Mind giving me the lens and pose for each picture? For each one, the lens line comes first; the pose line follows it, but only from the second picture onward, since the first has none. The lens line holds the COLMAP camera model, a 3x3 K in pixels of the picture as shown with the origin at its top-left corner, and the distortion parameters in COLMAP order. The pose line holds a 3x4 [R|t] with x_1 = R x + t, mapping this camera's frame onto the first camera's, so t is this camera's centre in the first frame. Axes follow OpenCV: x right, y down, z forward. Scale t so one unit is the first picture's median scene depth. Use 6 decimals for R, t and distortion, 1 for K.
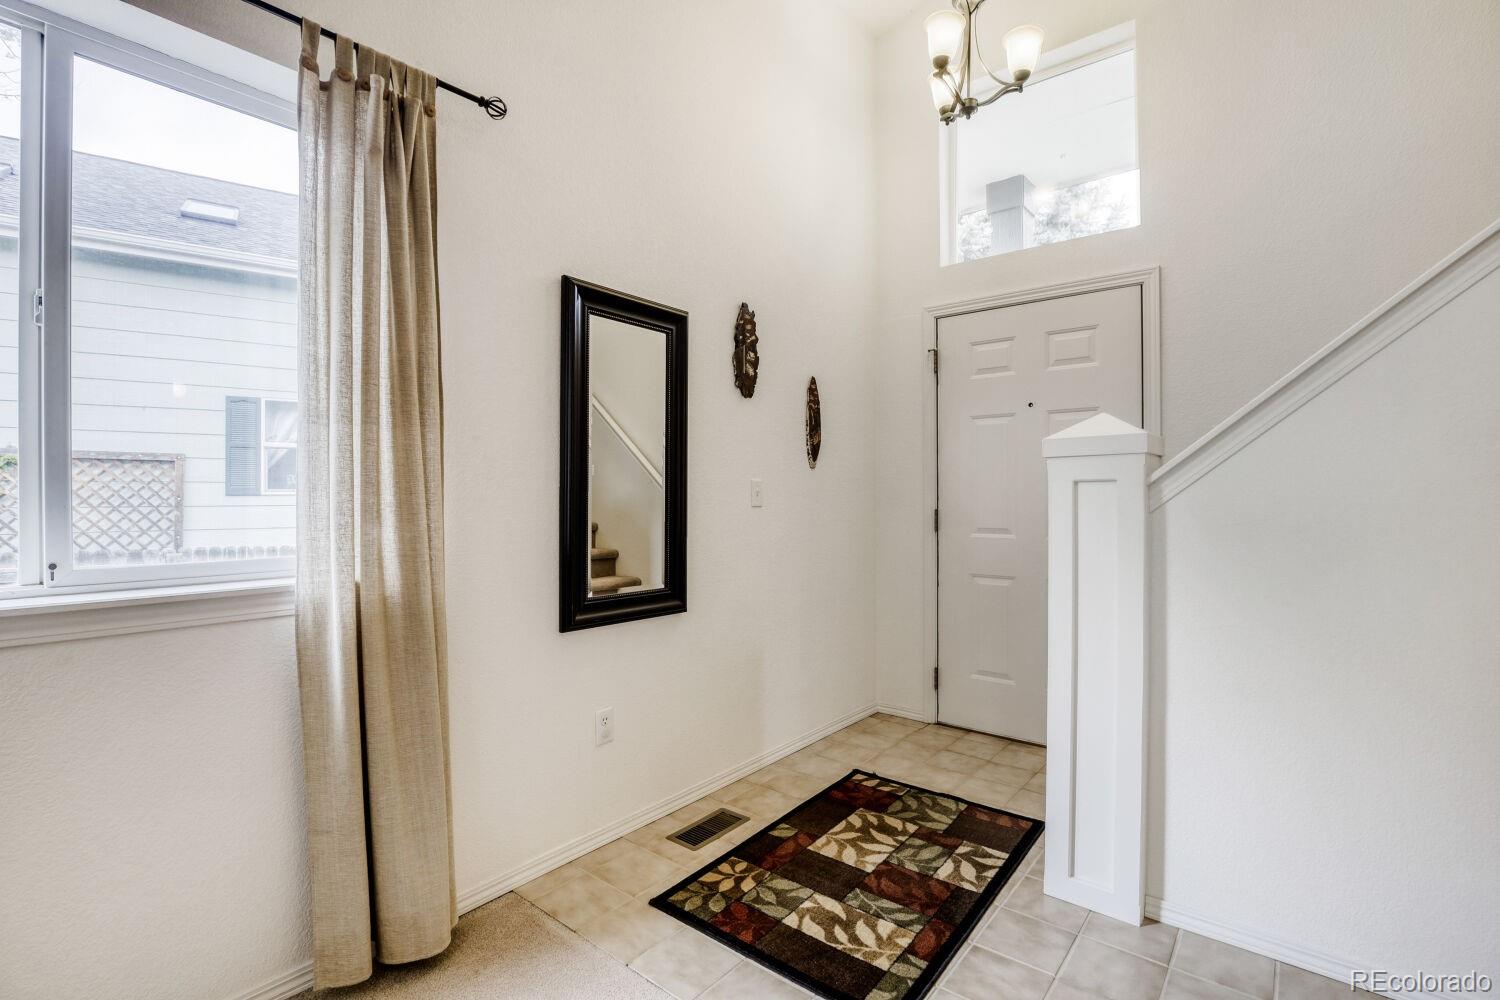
lens RADIAL K [[692.9, 0, 746.6], [0, 692.9, 493.6], [0, 0, 1]] dist [-0.035871, 0.007318]
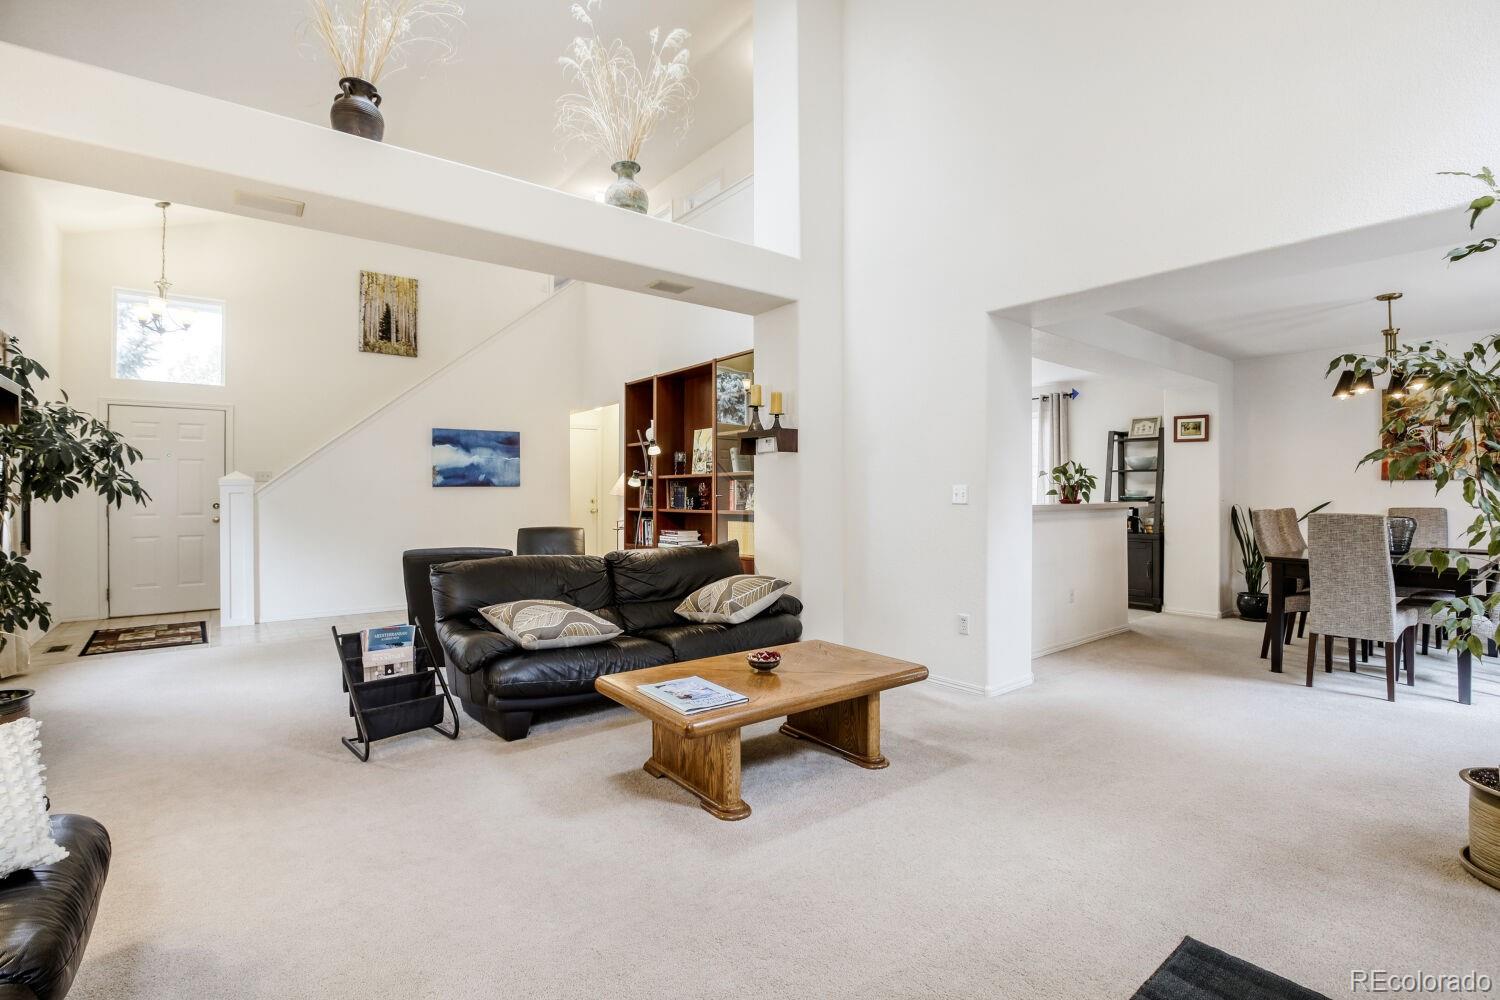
lens RADIAL K [[692.9, 0, 749.8], [0, 692.9, 492.6], [0, 0, 1]] dist [-0.035871, 0.007318]
pose [[0.206771, 0.001075, 0.978389, -1.635536], [0.004543, 0.999988, -0.002059, -0.001827], [-0.978379, 0.004871, 0.206764, -1.554058]]
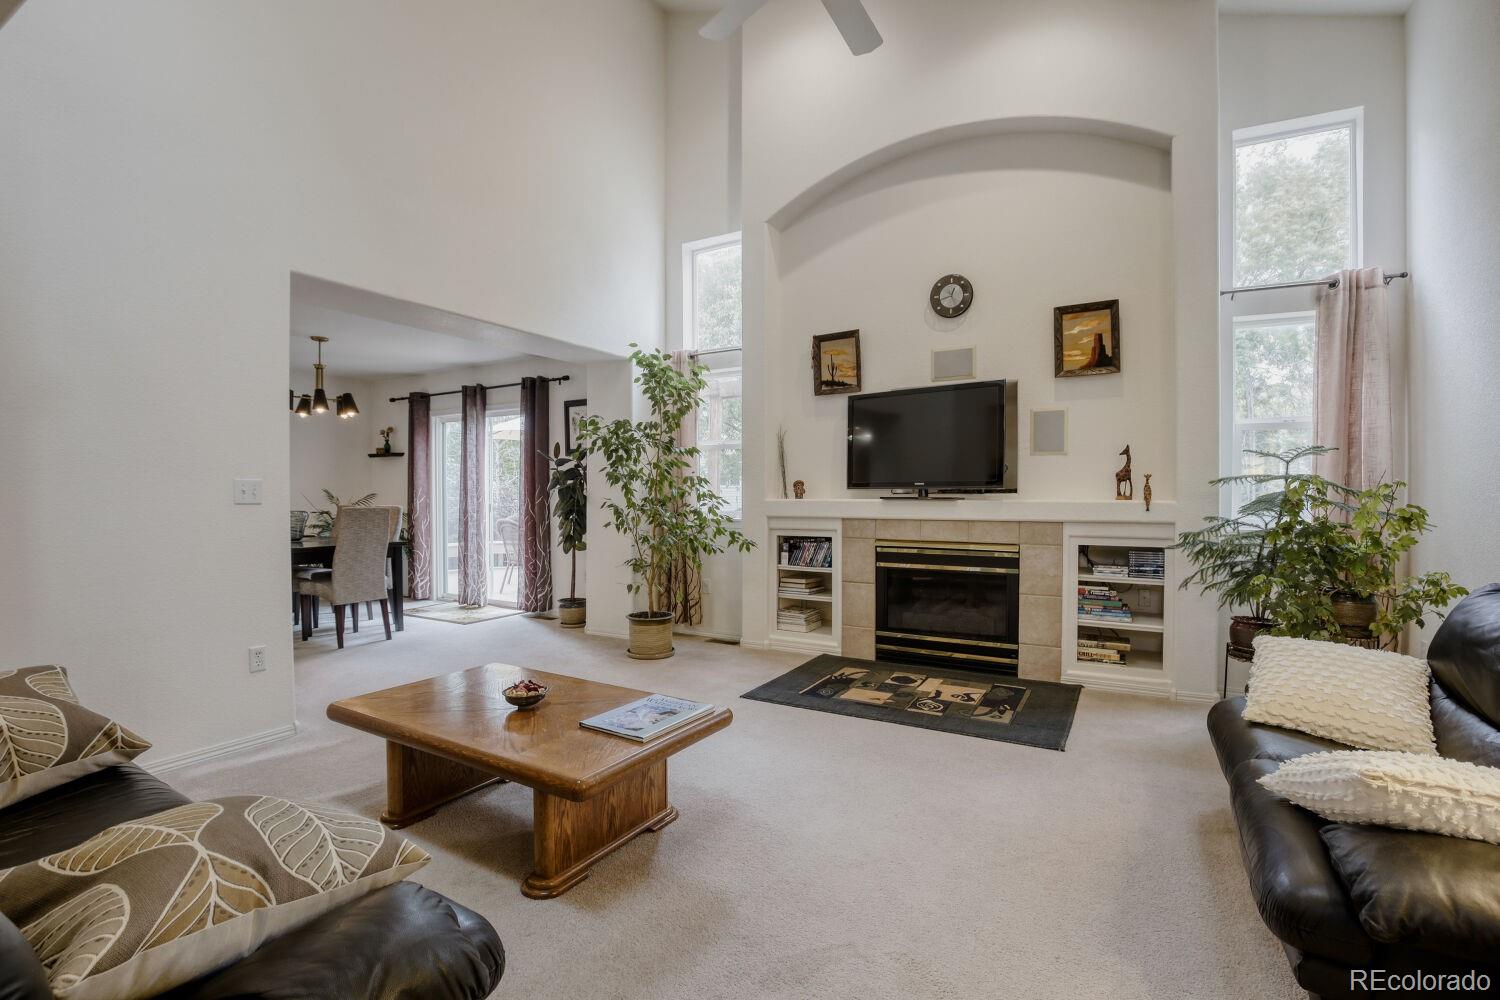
lens RADIAL K [[692.9, 0, 746.1], [0, 692.9, 506.5], [0, 0, 1]] dist [-0.035871, 0.007318]
pose [[-0.985425, 0.003351, -0.170080, -0.580552], [-0.000403, 0.999757, 0.022033, 0.001839], [0.170112, 0.021780, -0.985184, -0.302562]]
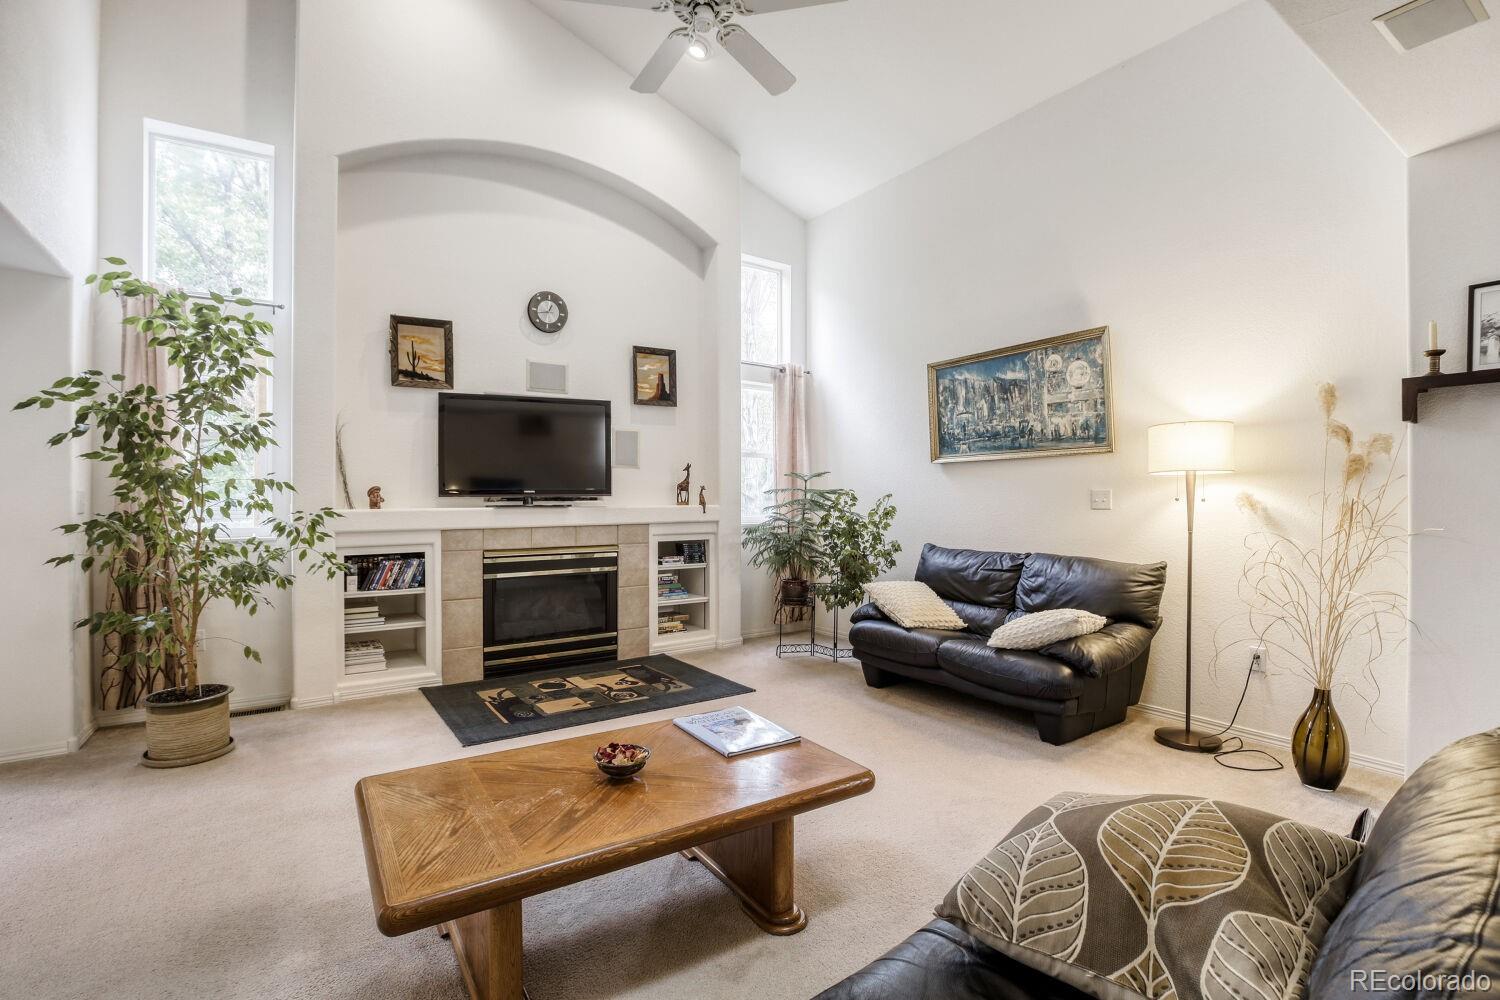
lens RADIAL K [[692.9, 0, 741.3], [0, 692.9, 504.3], [0, 0, 1]] dist [-0.035871, 0.007318]
pose [[-0.281400, 0.010954, -0.959528, 0.270635], [0.000062, 0.999935, 0.011397, -0.005282], [0.959591, 0.003148, -0.281382, -0.975799]]
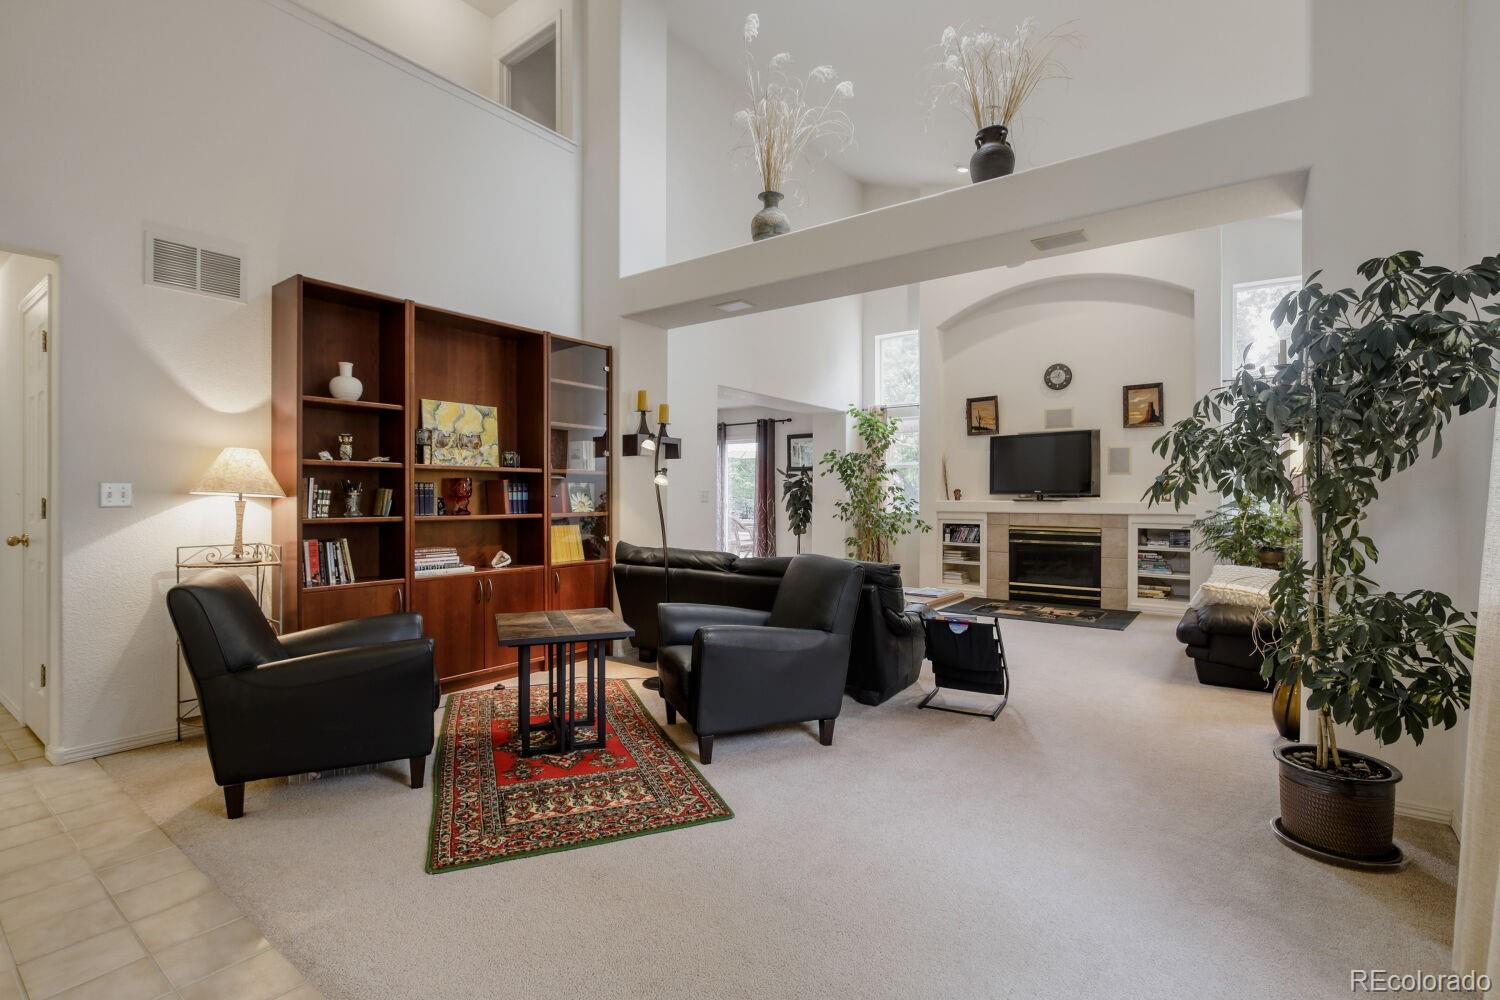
lens RADIAL K [[692.9, 0, 735.2], [0, 692.9, 498.7], [0, 0, 1]] dist [-0.035871, 0.007318]
pose [[-0.999184, -0.002774, -0.040287, 0.098977], [-0.003003, 0.999980, 0.005614, 0.000594], [0.040271, 0.005730, -0.999172, 0.922939]]
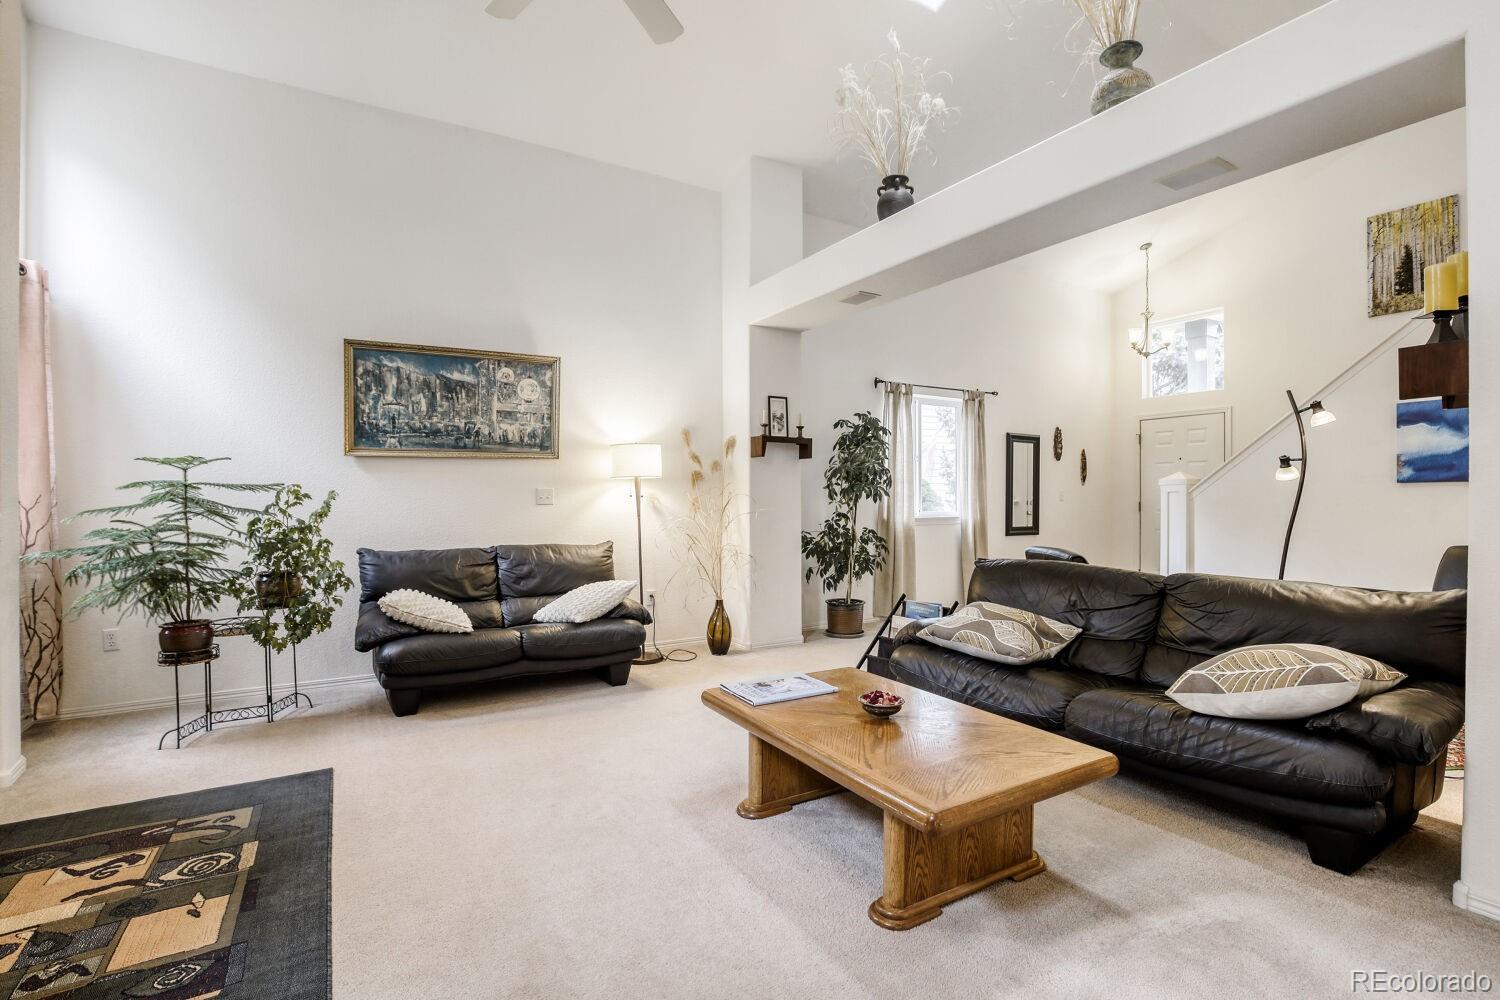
lens RADIAL K [[692.9, 0, 759.1], [0, 692.9, 507.2], [0, 0, 1]] dist [-0.035871, 0.007318]
pose [[0.947248, 0.003264, -0.320484, -0.288127], [0.001540, 0.999890, 0.014736, 0.003980], [0.320497, -0.014452, 0.947139, -2.286415]]
